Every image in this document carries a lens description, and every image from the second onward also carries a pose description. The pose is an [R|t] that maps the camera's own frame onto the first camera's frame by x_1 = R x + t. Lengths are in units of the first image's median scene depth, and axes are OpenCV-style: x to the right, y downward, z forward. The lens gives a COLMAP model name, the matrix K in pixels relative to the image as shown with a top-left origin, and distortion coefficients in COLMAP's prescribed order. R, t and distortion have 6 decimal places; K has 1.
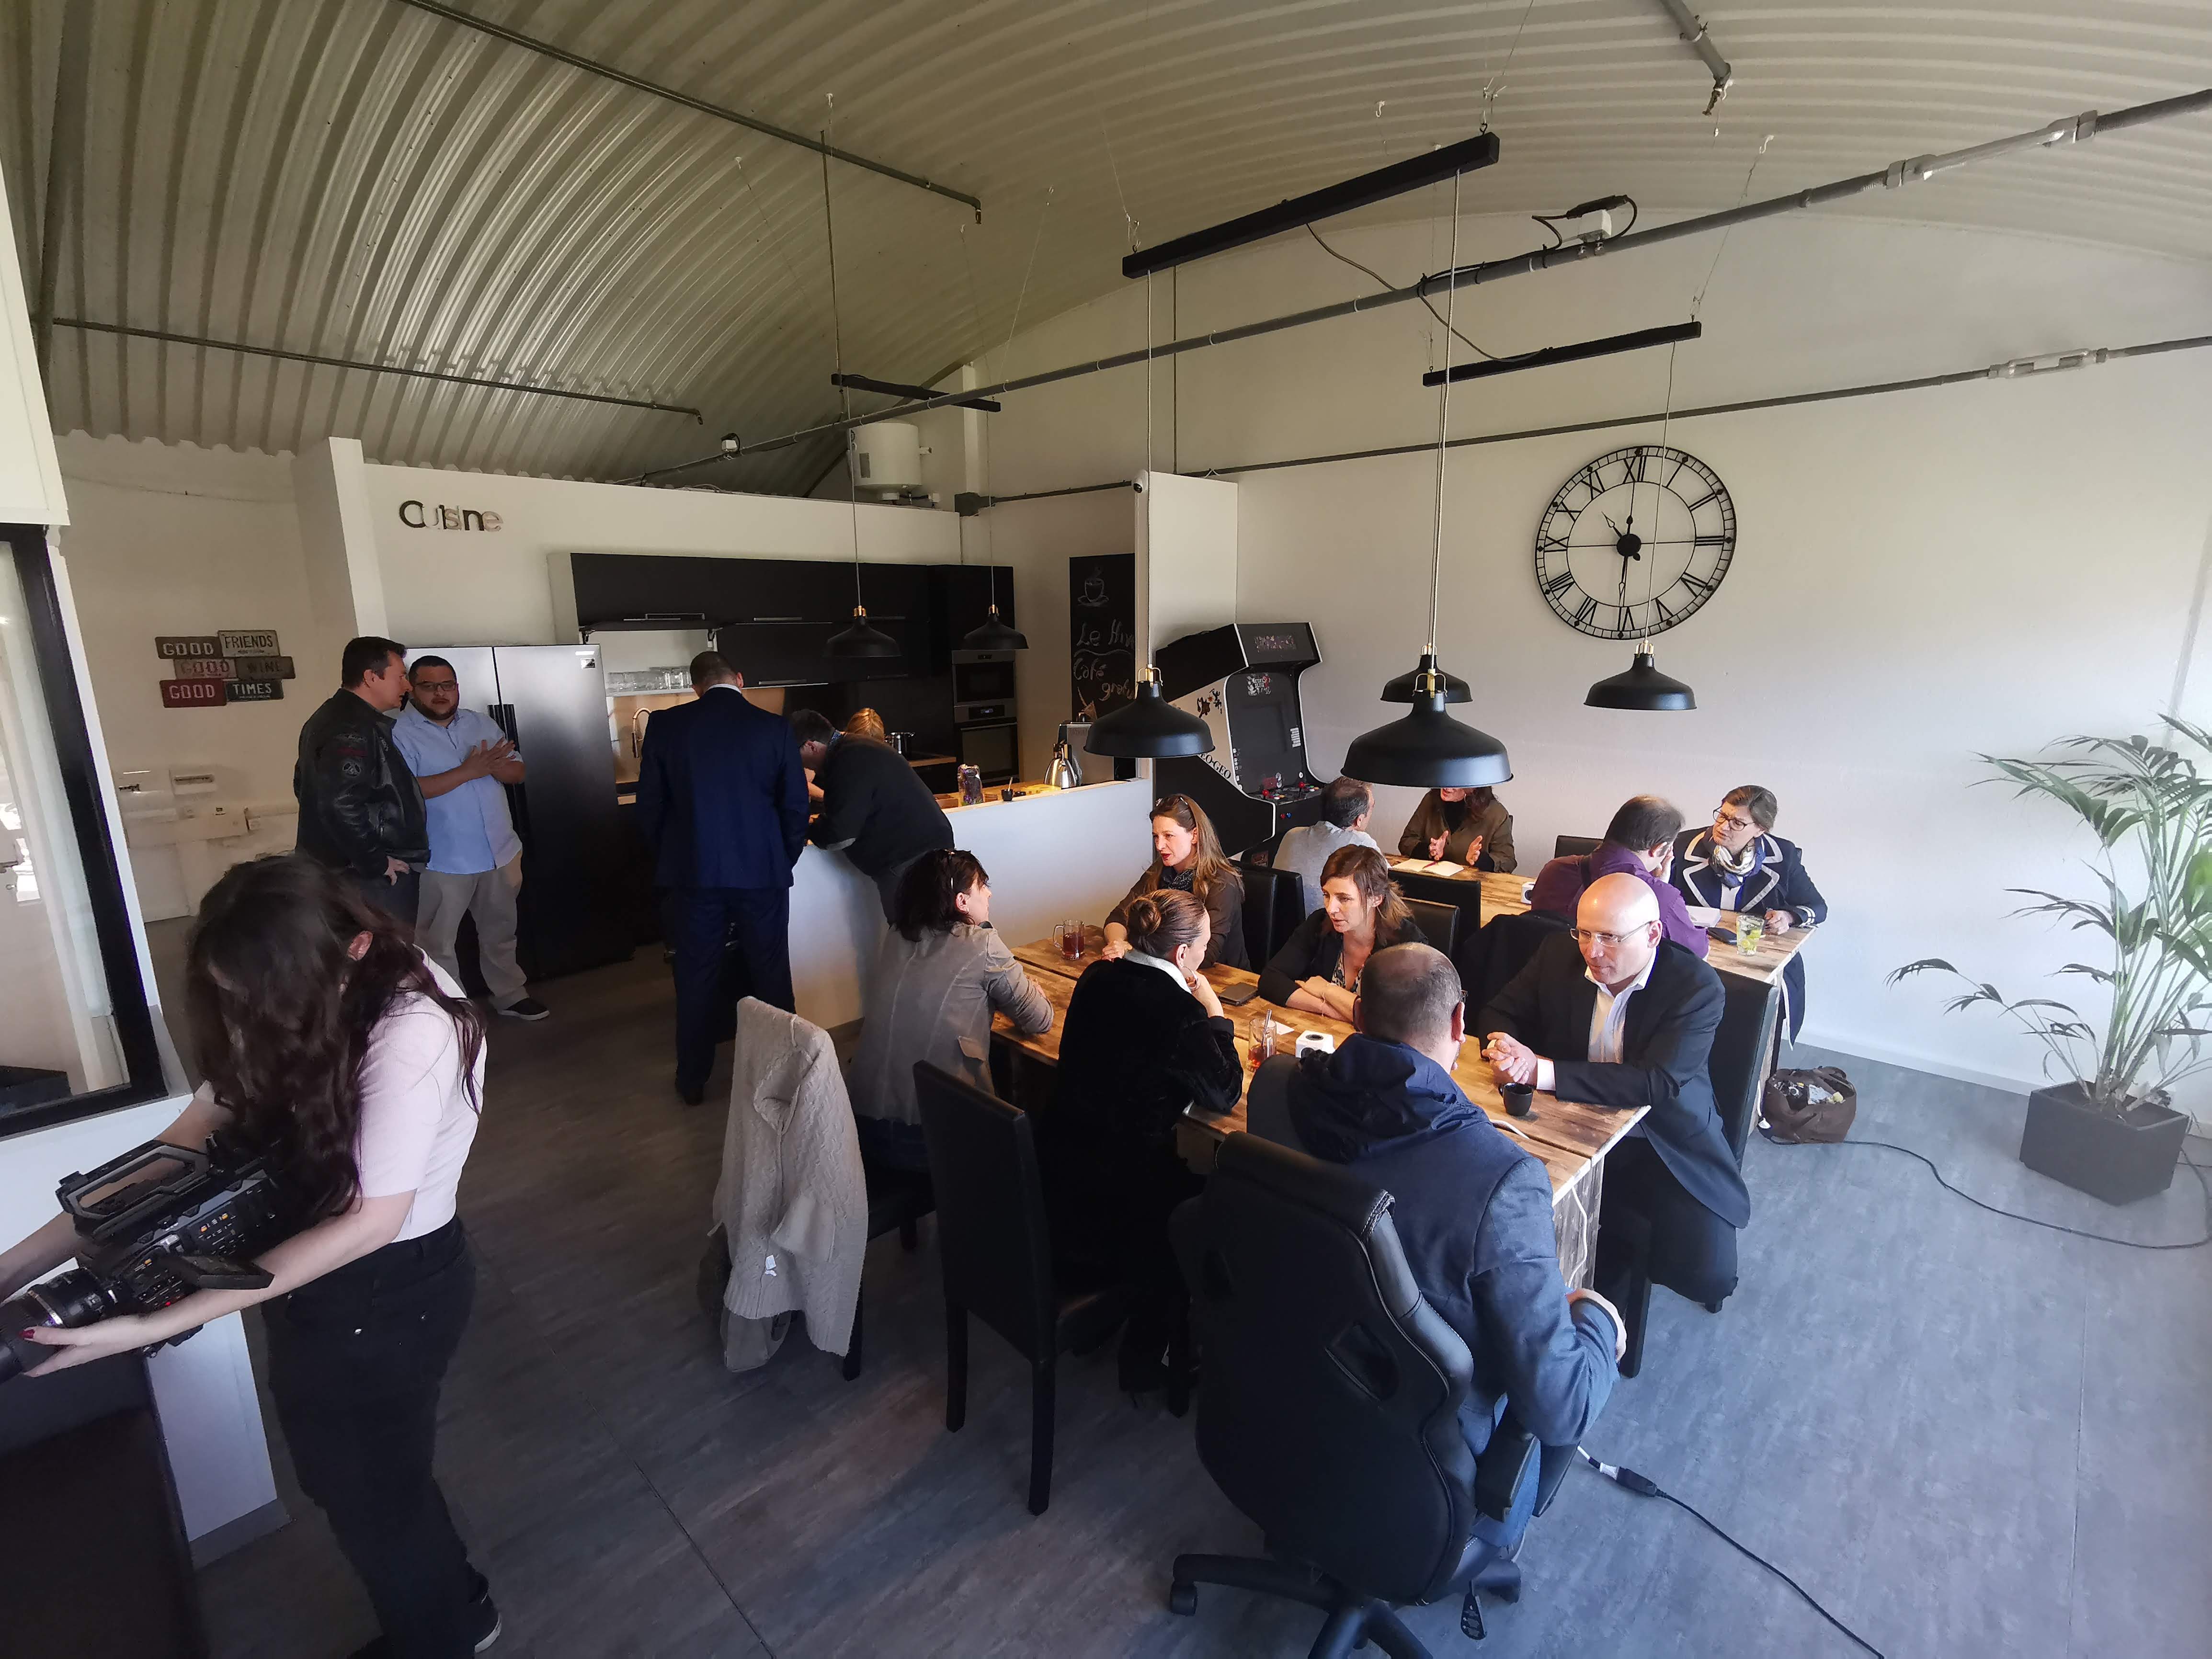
lens RADIAL K [[1011.5, 0, 1106.0], [0, 1011.5, 829.5], [0, 0, 1]] dist [-0.031175, 0.022009]
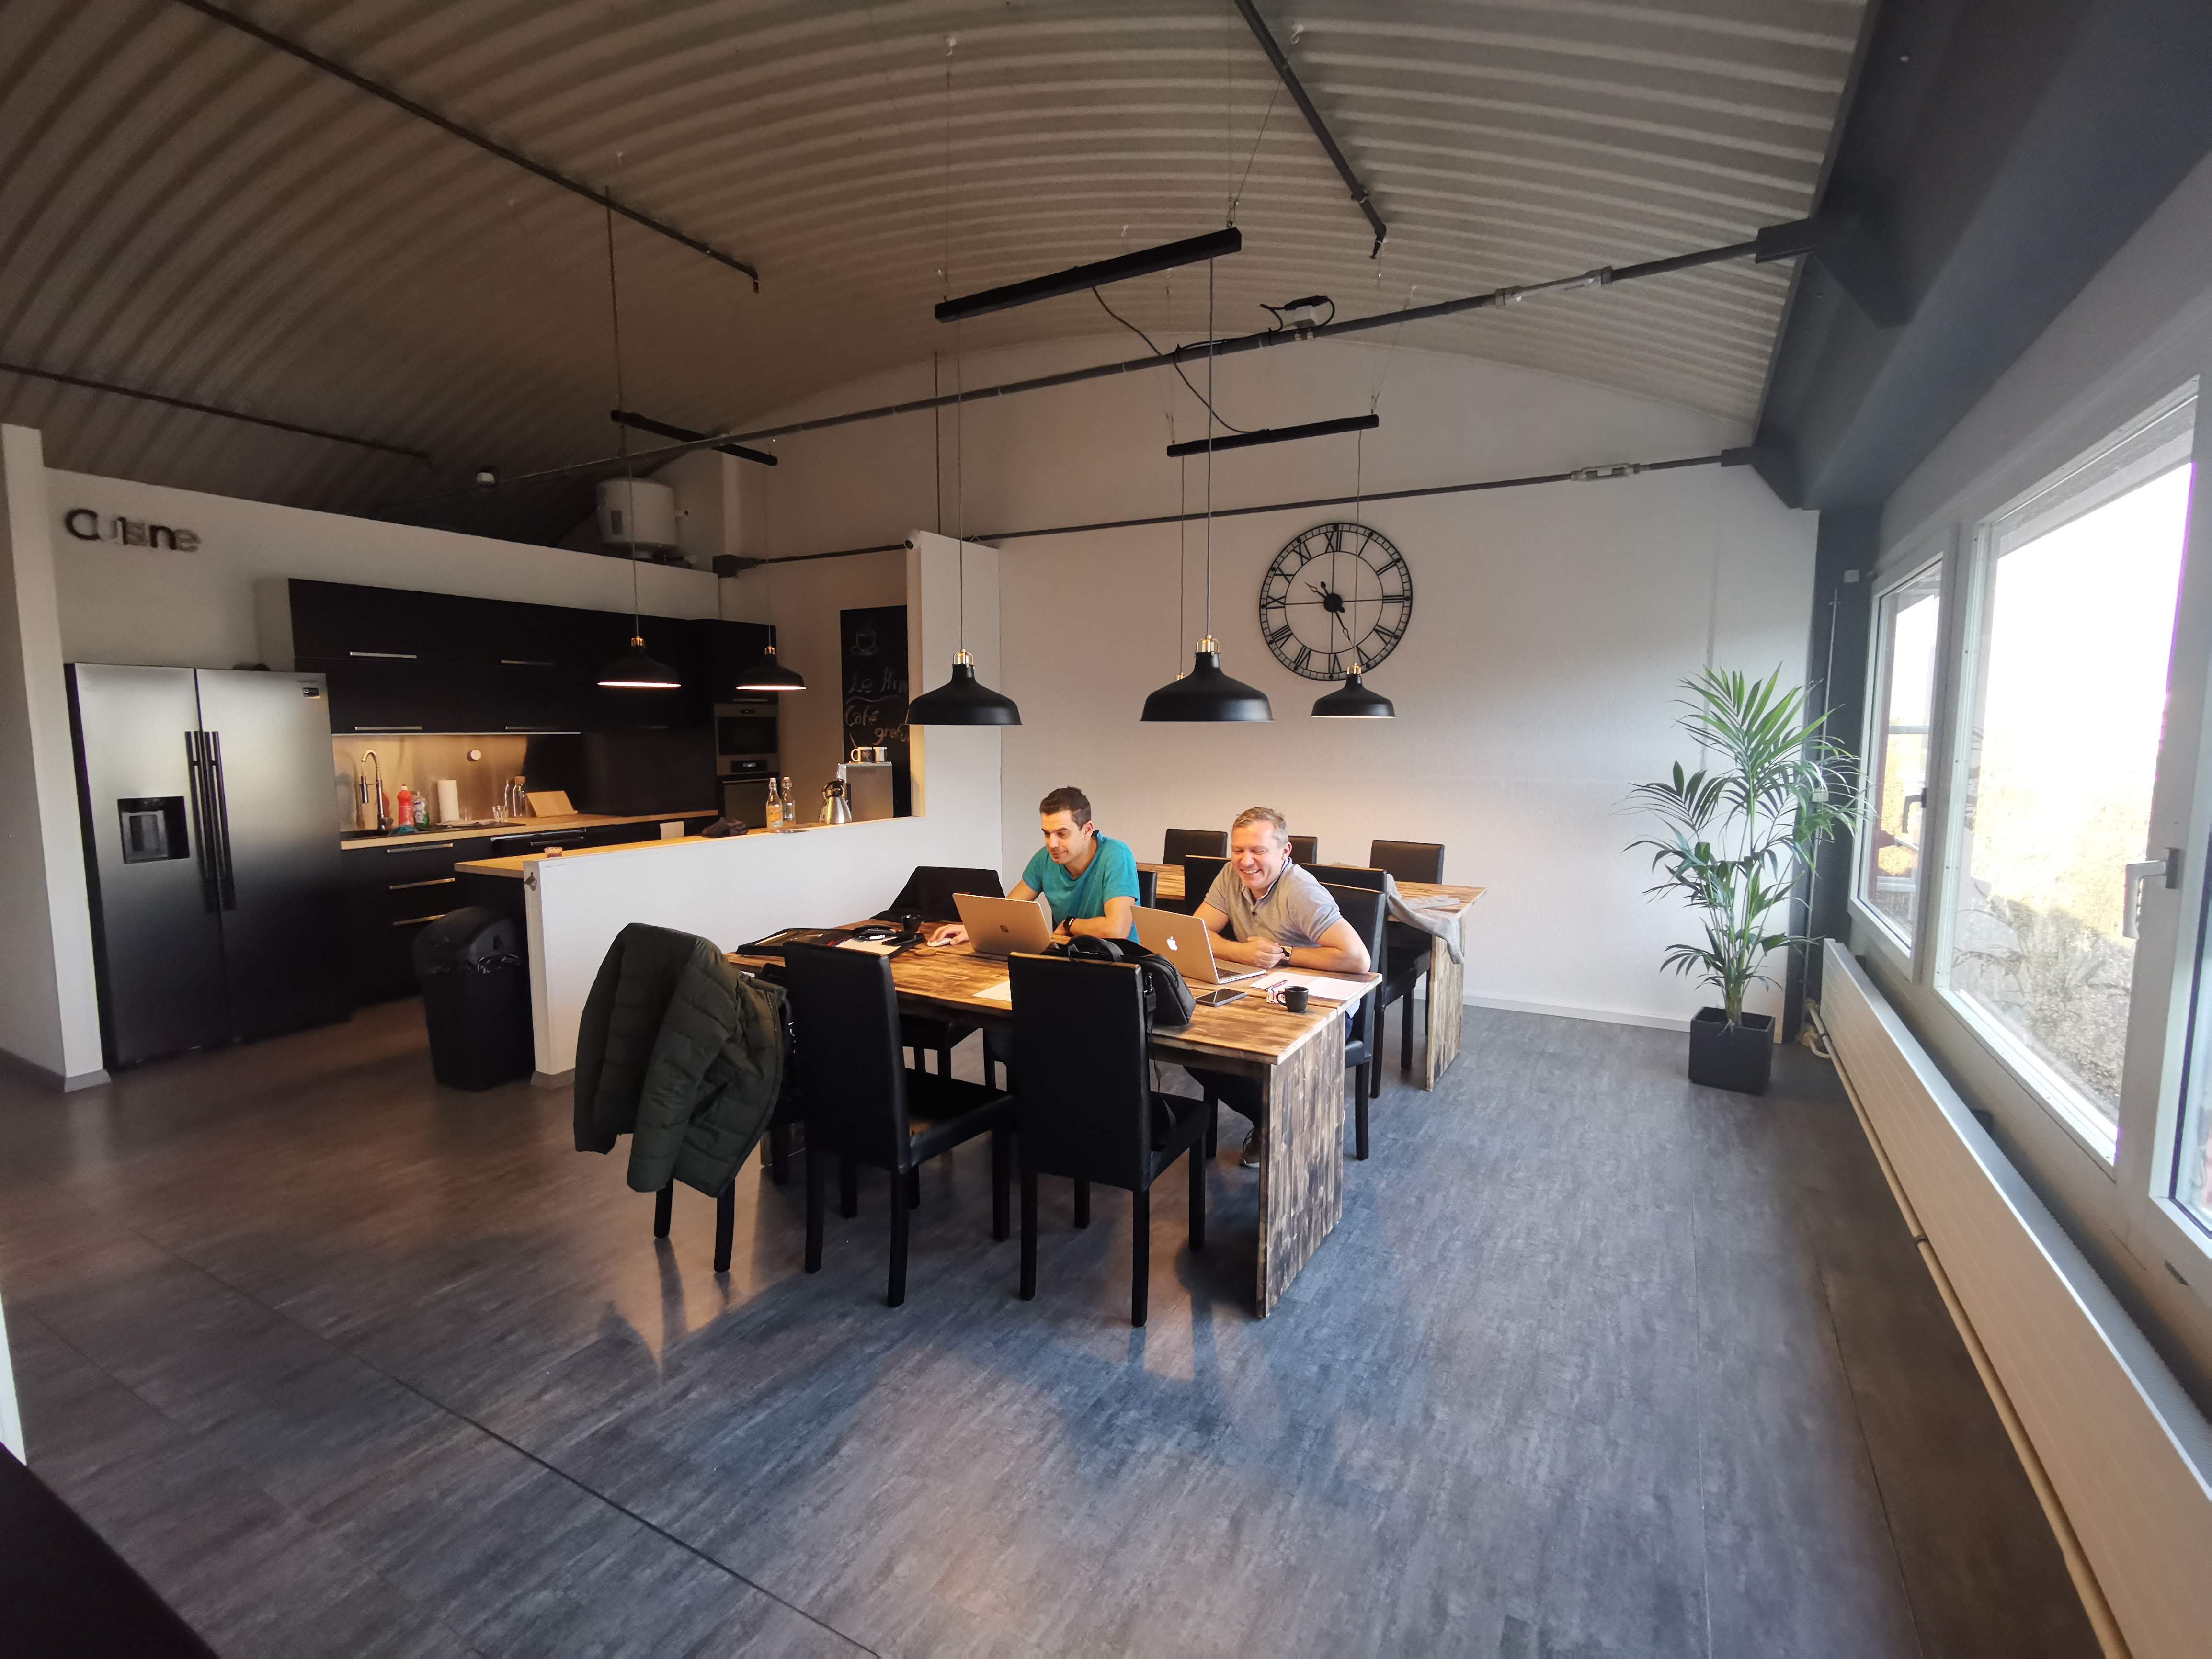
lens RADIAL K [[1015.9, 0, 1106.0], [0, 1015.9, 829.5], [0, 0, 1]] dist [-0.030045, 0.016840]
pose [[0.965857, -0.015259, 0.258624, -0.098989], [0.042476, 0.994083, -0.099978, 0.158183], [-0.255568, 0.107550, 0.960790, -0.111850]]
